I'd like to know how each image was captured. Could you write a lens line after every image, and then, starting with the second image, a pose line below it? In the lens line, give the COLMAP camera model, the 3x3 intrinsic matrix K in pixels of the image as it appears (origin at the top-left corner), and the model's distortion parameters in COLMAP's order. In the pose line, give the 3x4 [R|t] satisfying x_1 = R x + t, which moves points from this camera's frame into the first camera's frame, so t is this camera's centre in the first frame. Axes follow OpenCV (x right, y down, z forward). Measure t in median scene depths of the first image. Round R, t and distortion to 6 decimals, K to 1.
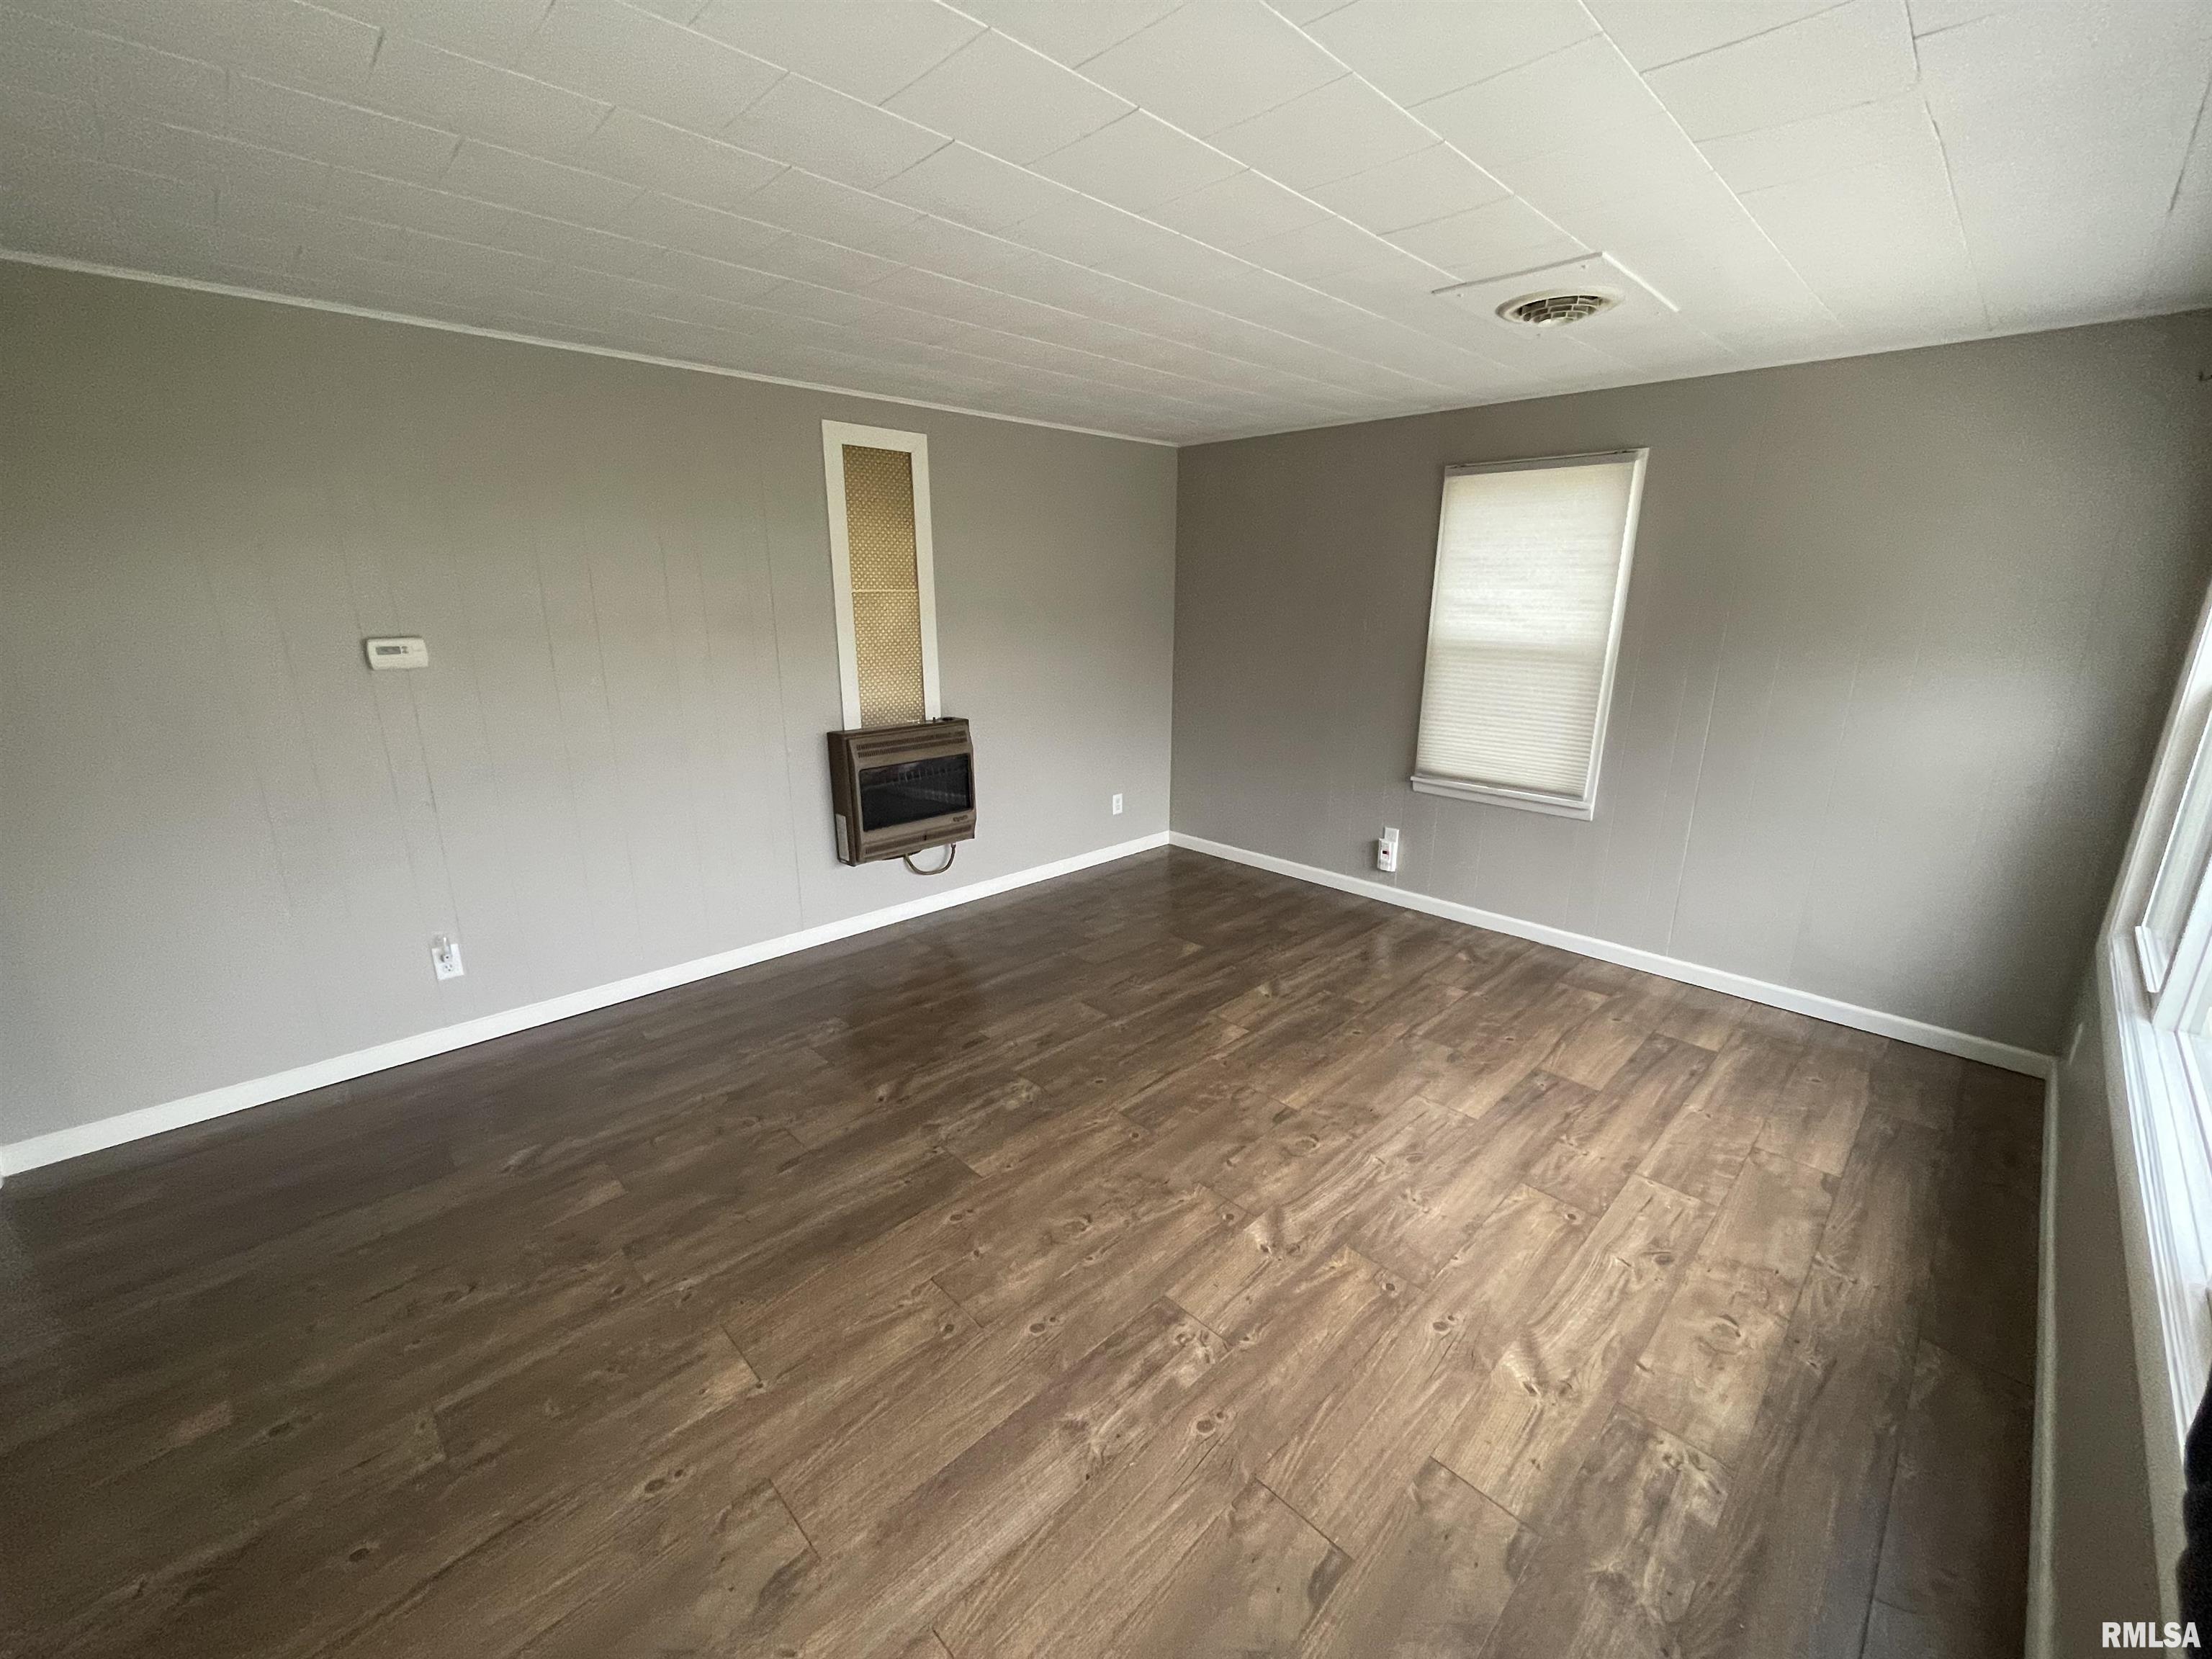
lens RADIAL K [[890.4, 0, 1110.7], [0, 890.4, 826.9], [0, 0, 1]] dist [-0.000332, -0.000032]
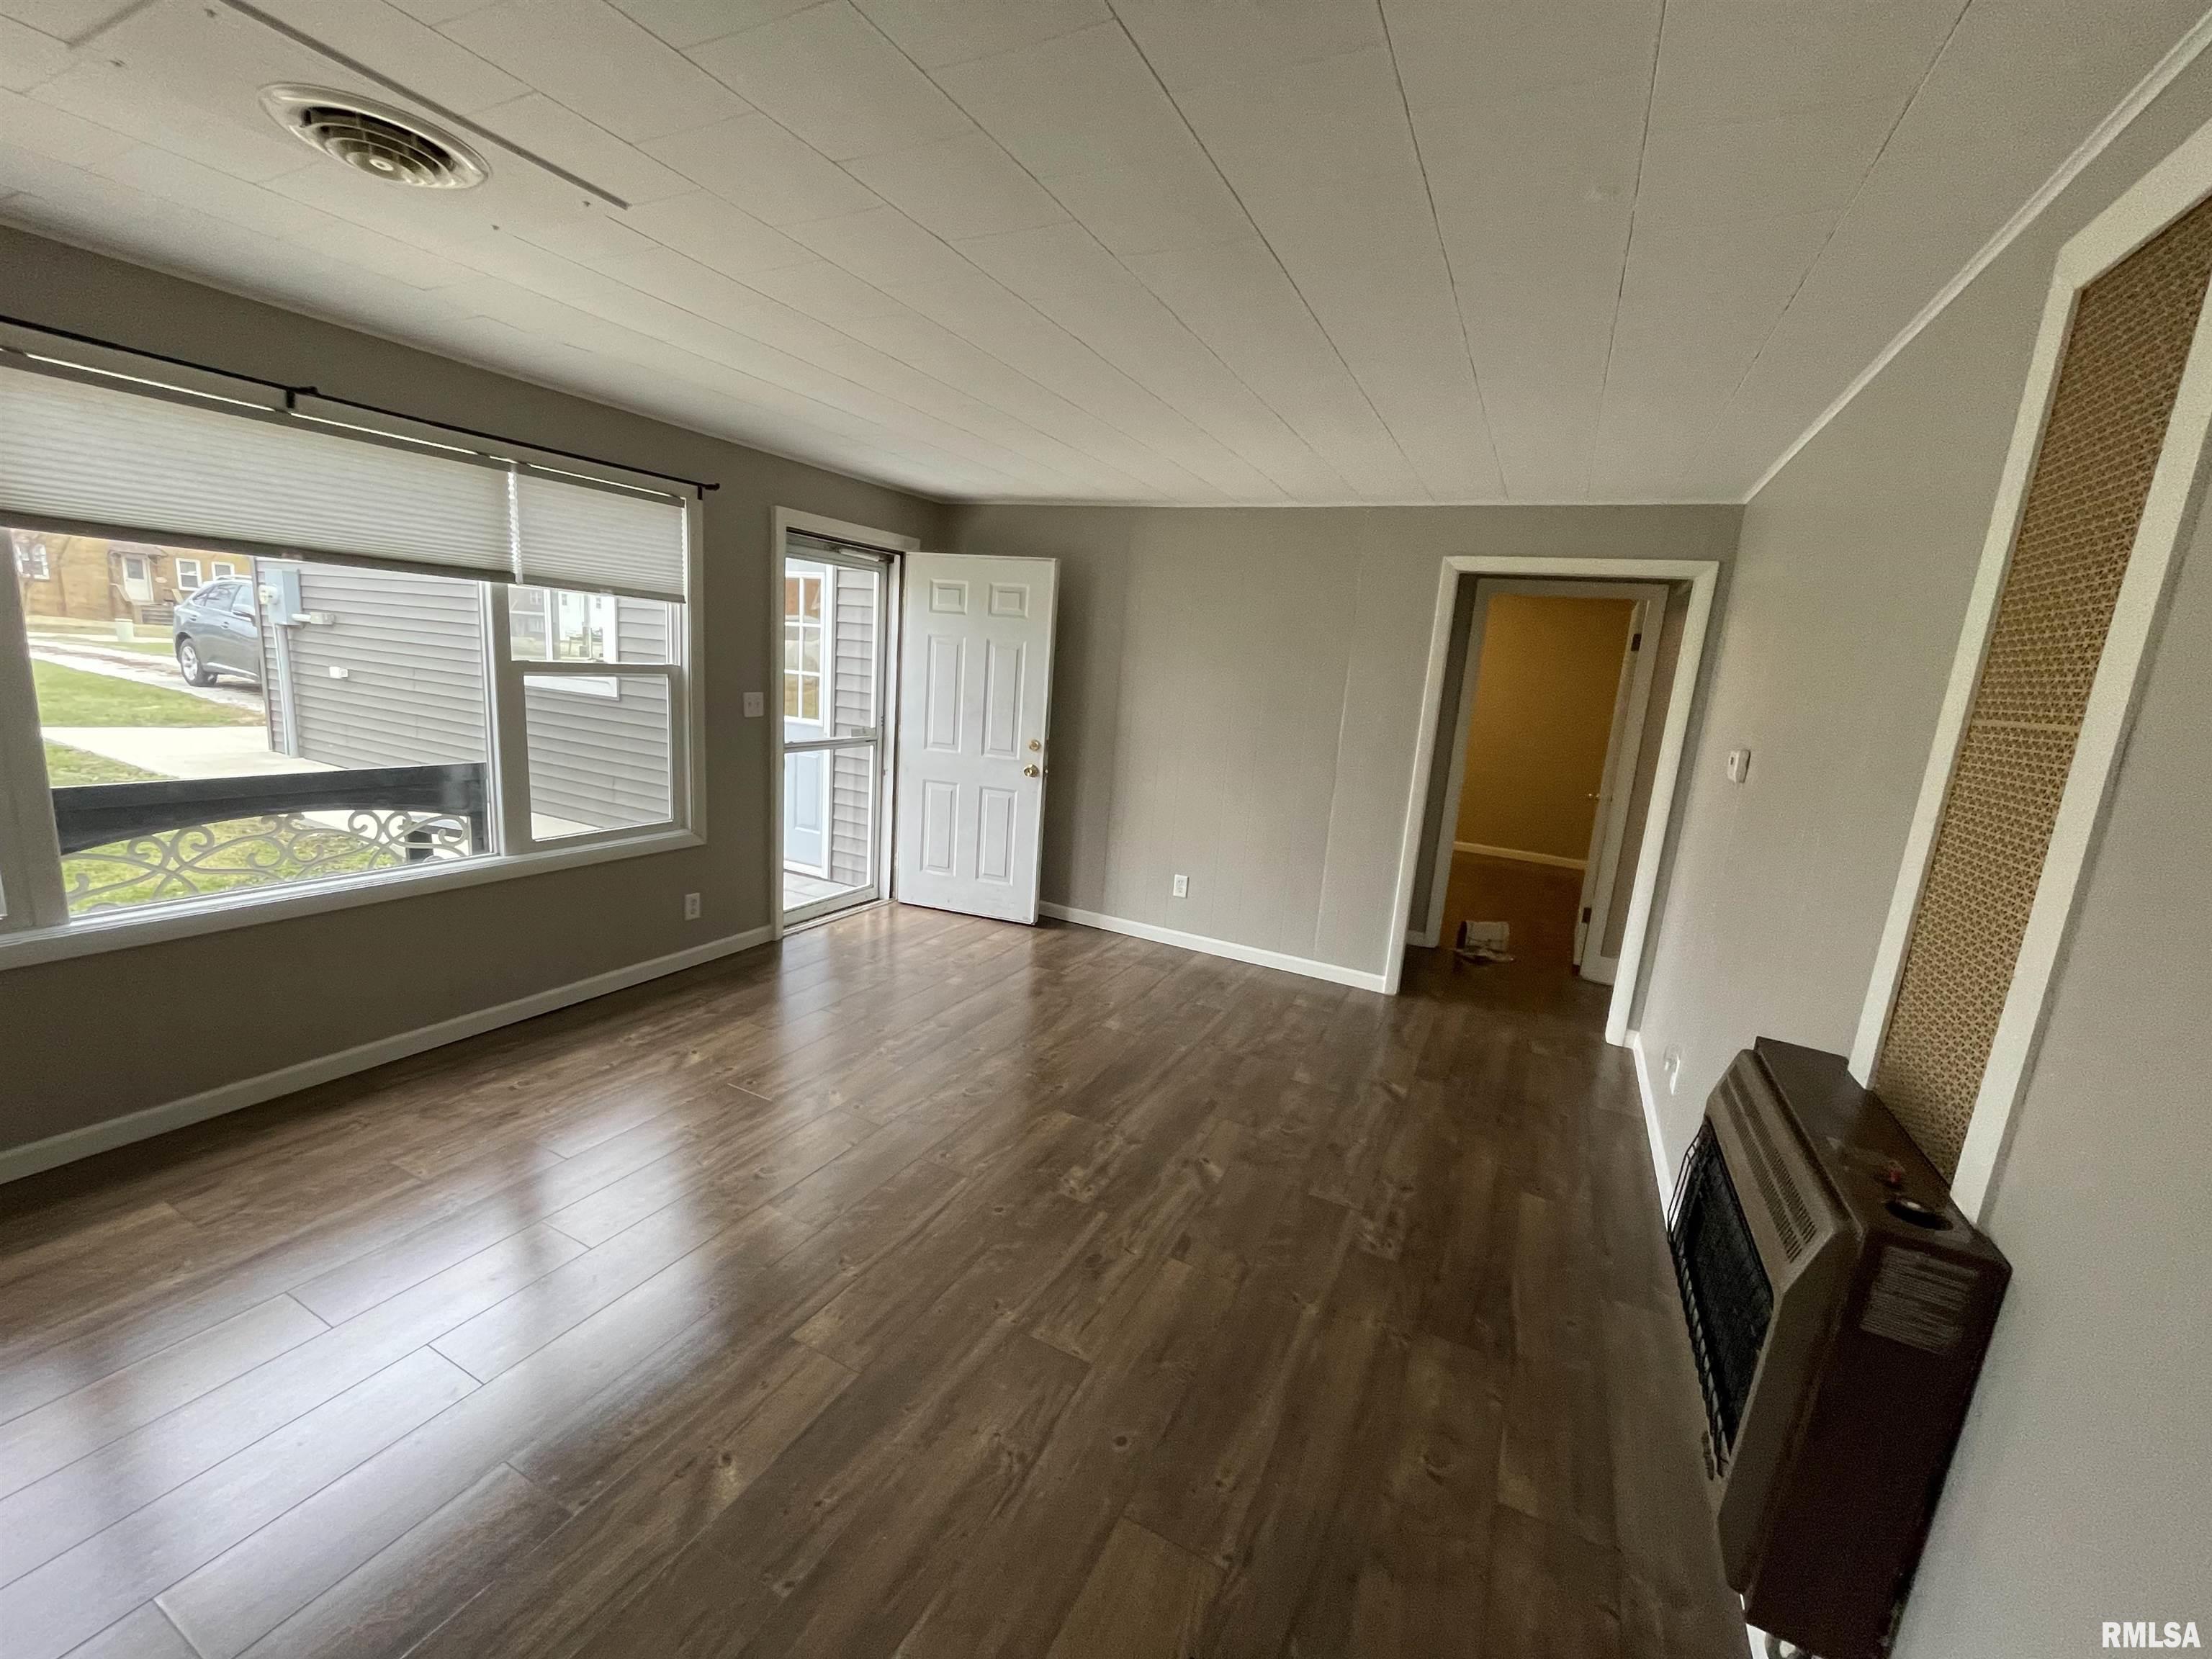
lens RADIAL K [[890.4, 0, 1110.4], [0, 890.4, 830.1], [0, 0, 1]] dist [-0.000332, -0.000032]
pose [[-0.942450, -0.013945, -0.334055, 0.179259], [-0.164284, 0.889513, 0.426353, -0.425982], [0.291201, 0.456697, -0.840613, 1.605482]]
